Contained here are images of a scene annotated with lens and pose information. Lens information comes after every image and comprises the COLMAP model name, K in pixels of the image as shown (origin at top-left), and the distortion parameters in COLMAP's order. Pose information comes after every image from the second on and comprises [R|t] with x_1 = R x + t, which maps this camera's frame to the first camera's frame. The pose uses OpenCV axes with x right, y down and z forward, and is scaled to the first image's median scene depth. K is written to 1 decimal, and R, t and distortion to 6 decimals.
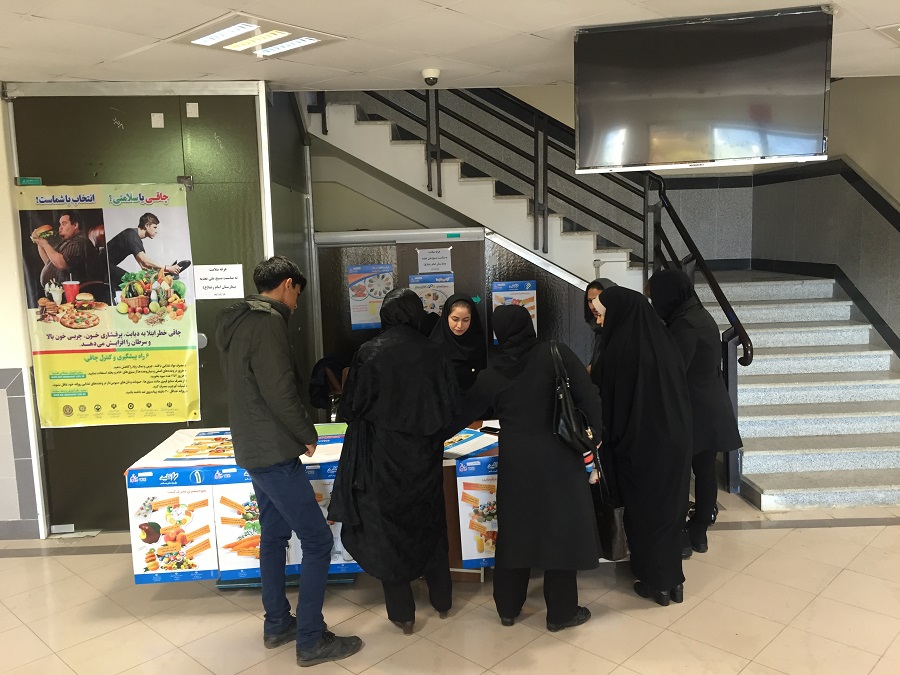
lens RADIAL K [[766.2, 0, 450.2], [0, 766.2, 338.6], [0, 0, 1]] dist [0.071343, 0.003036]
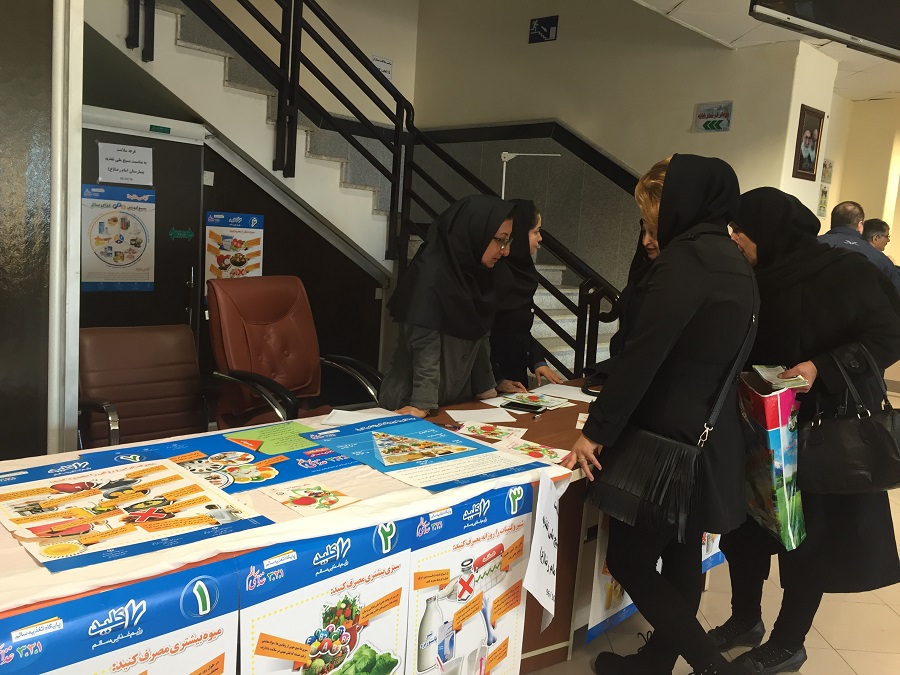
lens RADIAL K [[766.2, 0, 449.4], [0, 766.2, 334.3], [0, 0, 1]] dist [0.071343, 0.003036]
pose [[0.731570, -0.006692, 0.681733, -0.259246], [0.003924, 0.999977, 0.005605, 0.032684], [-0.681755, -0.001425, 0.731580, 0.362547]]
